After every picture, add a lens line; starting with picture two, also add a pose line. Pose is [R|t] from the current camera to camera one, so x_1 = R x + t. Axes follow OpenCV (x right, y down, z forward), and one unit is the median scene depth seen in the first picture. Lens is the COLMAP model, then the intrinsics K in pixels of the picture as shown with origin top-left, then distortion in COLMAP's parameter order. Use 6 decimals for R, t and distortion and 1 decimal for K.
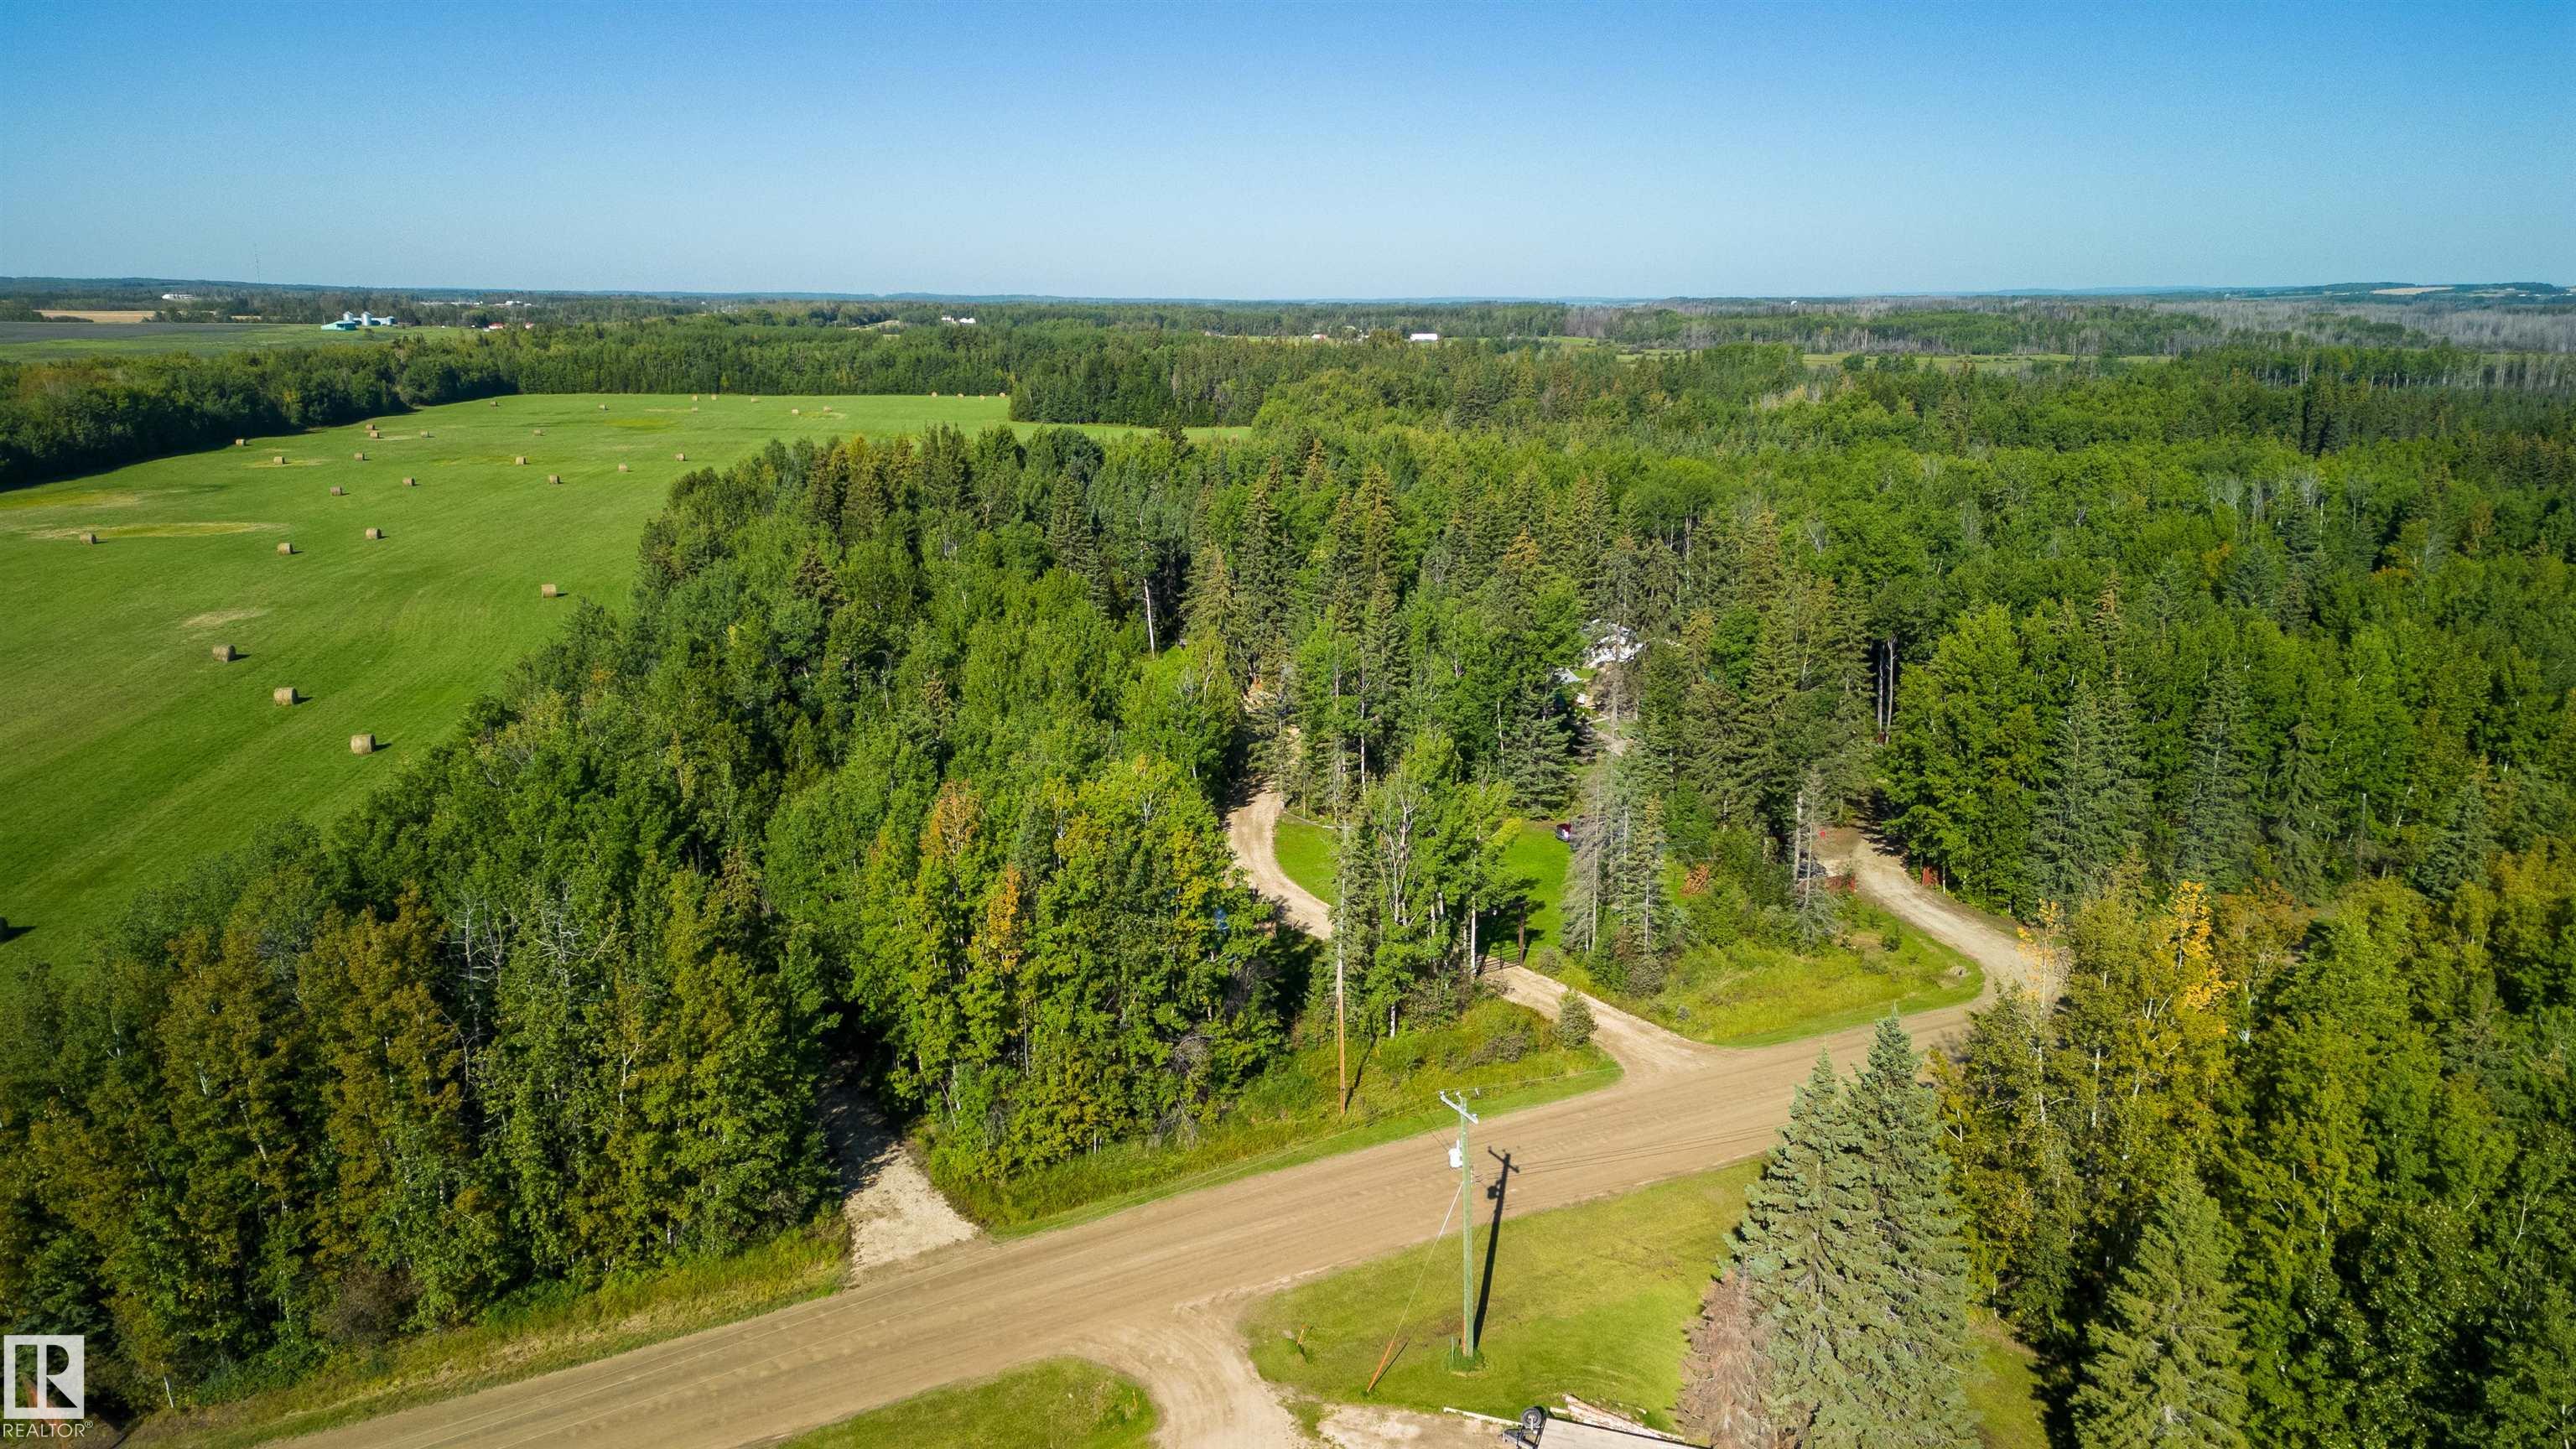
lens RADIAL K [[1807.4, 0, 1293.7], [0, 1807.4, 726.1], [0, 0, 1]] dist [0.076497, -0.078866]
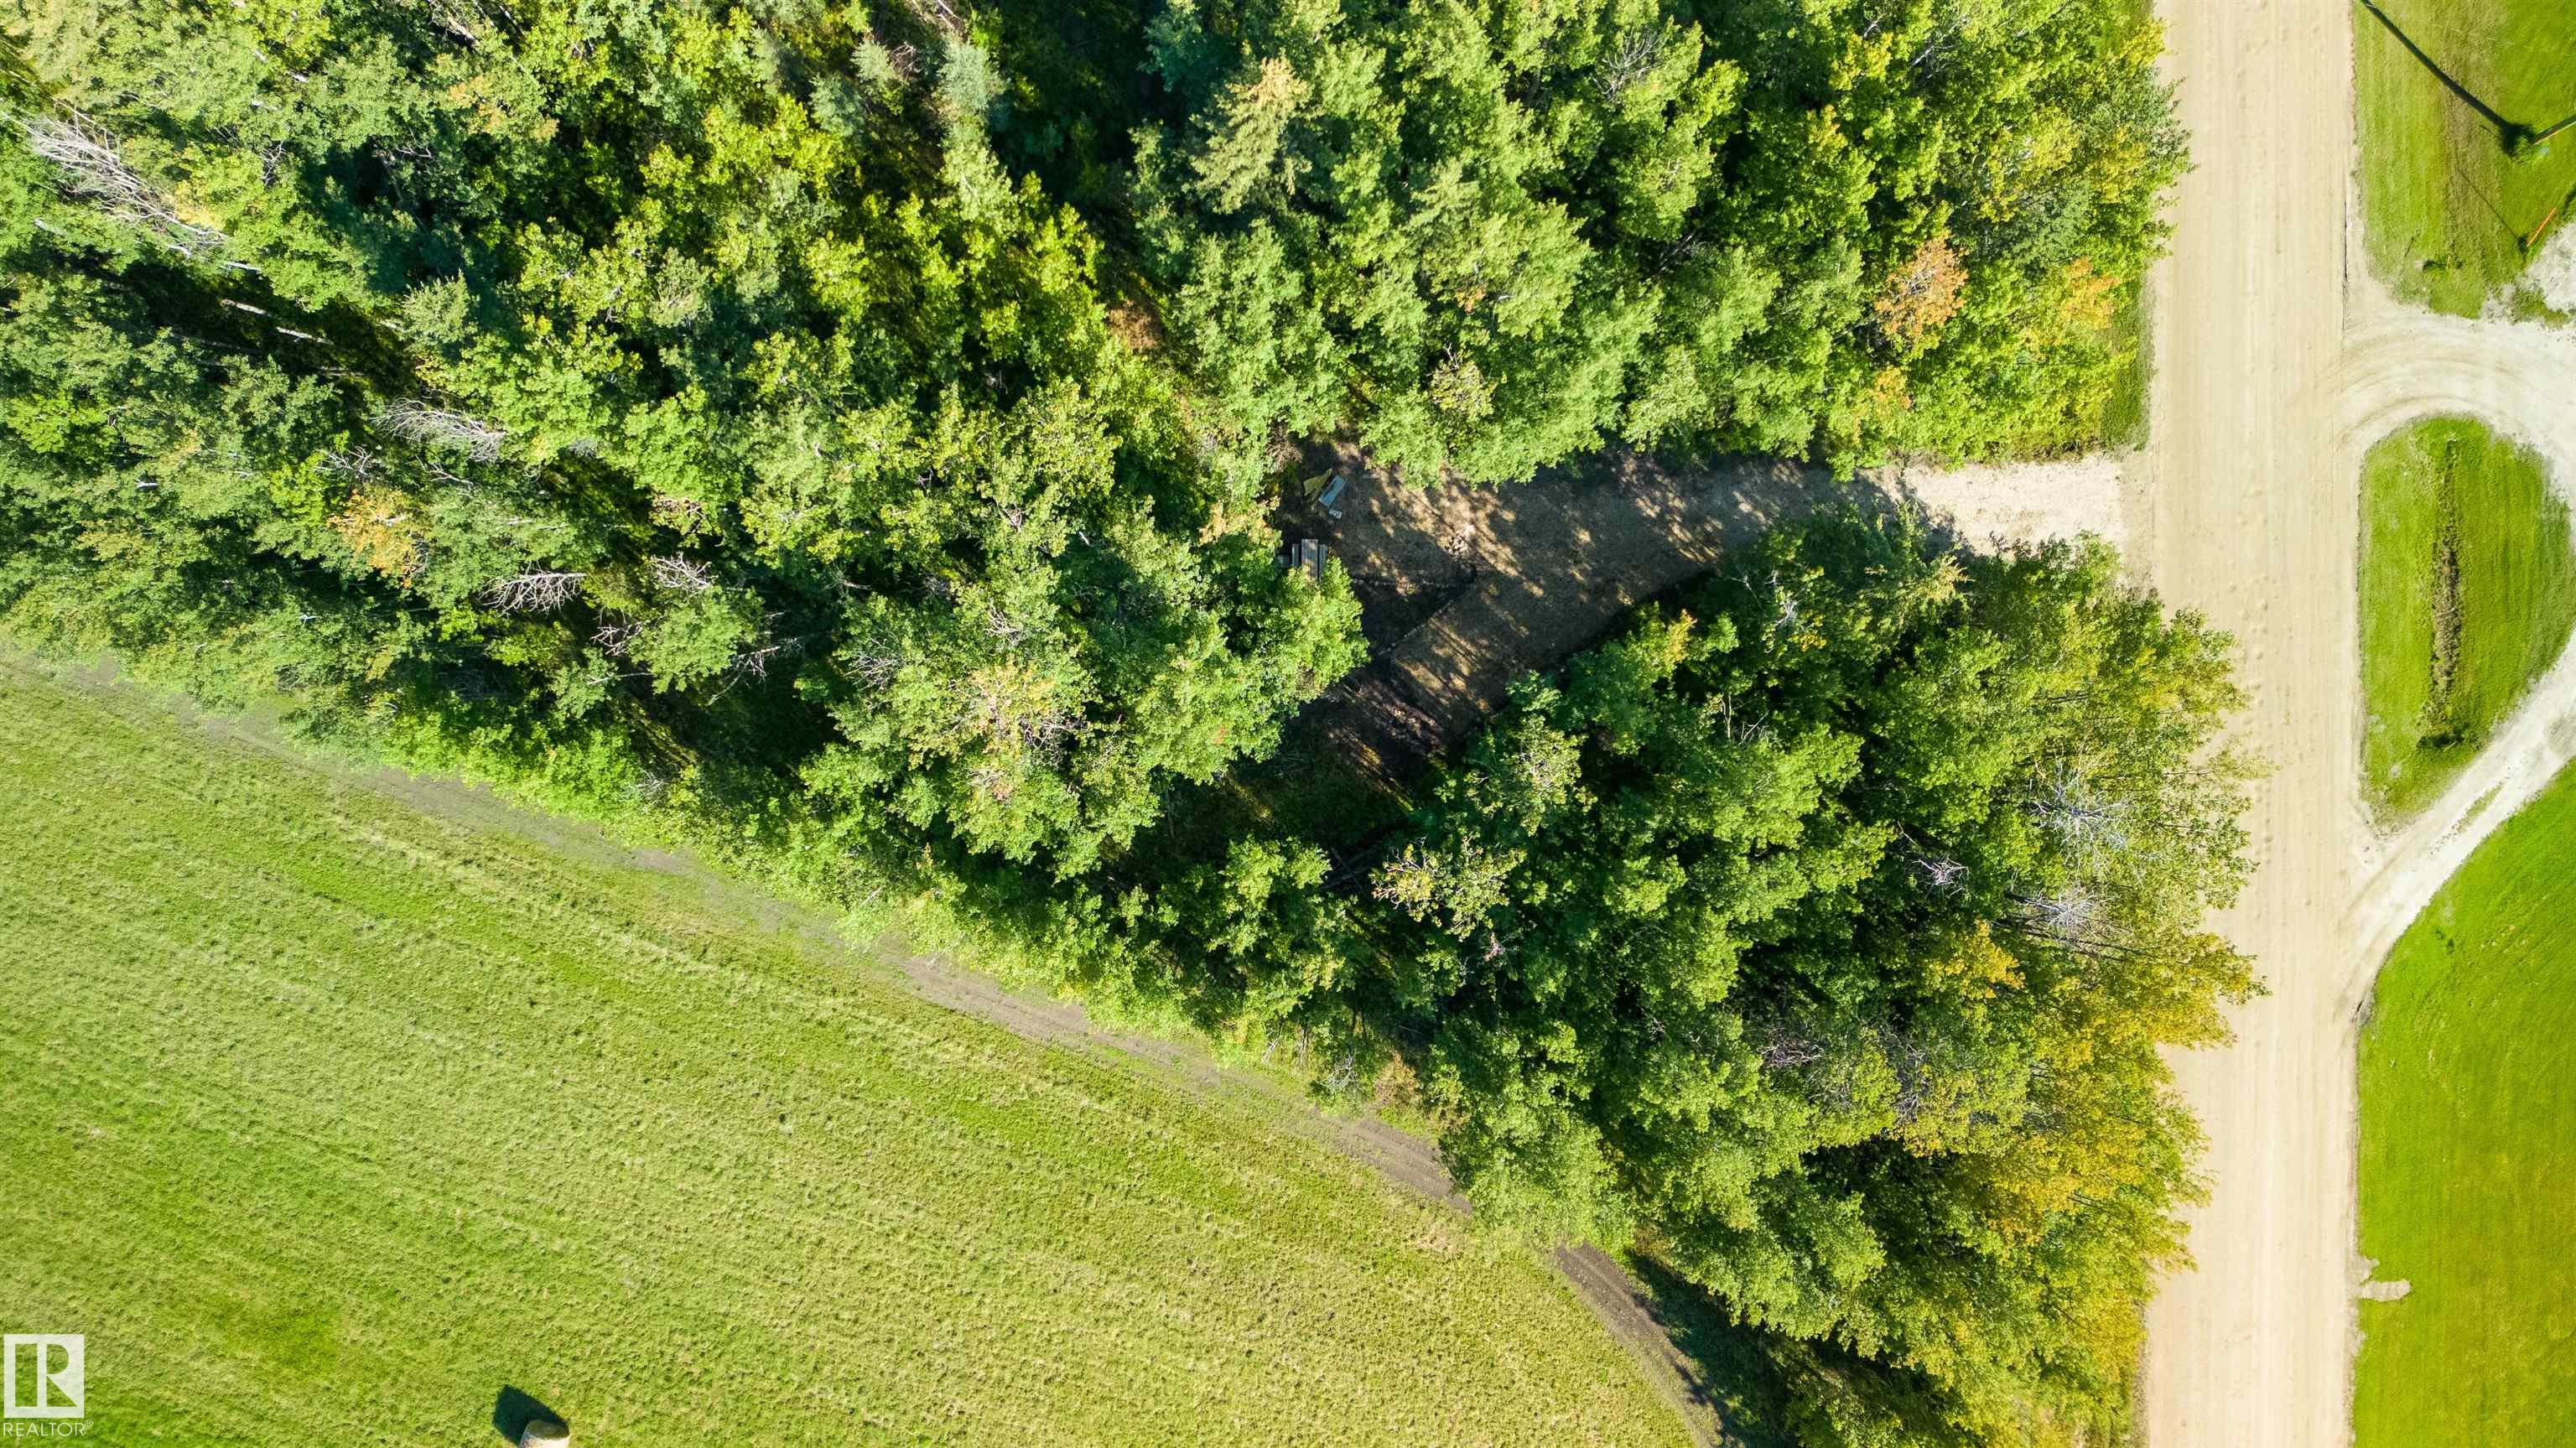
lens RADIAL K [[1807.3, 0, 1291.3], [0, 1807.3, 721.4], [0, 0, 1]] dist [0.076497, -0.078866]
pose [[0.476641, -0.879071, 0.006923, -0.499053], [0.199805, 0.115999, 0.972945, -0.731428], [-0.856091, -0.462363, 0.230932, 1.045420]]
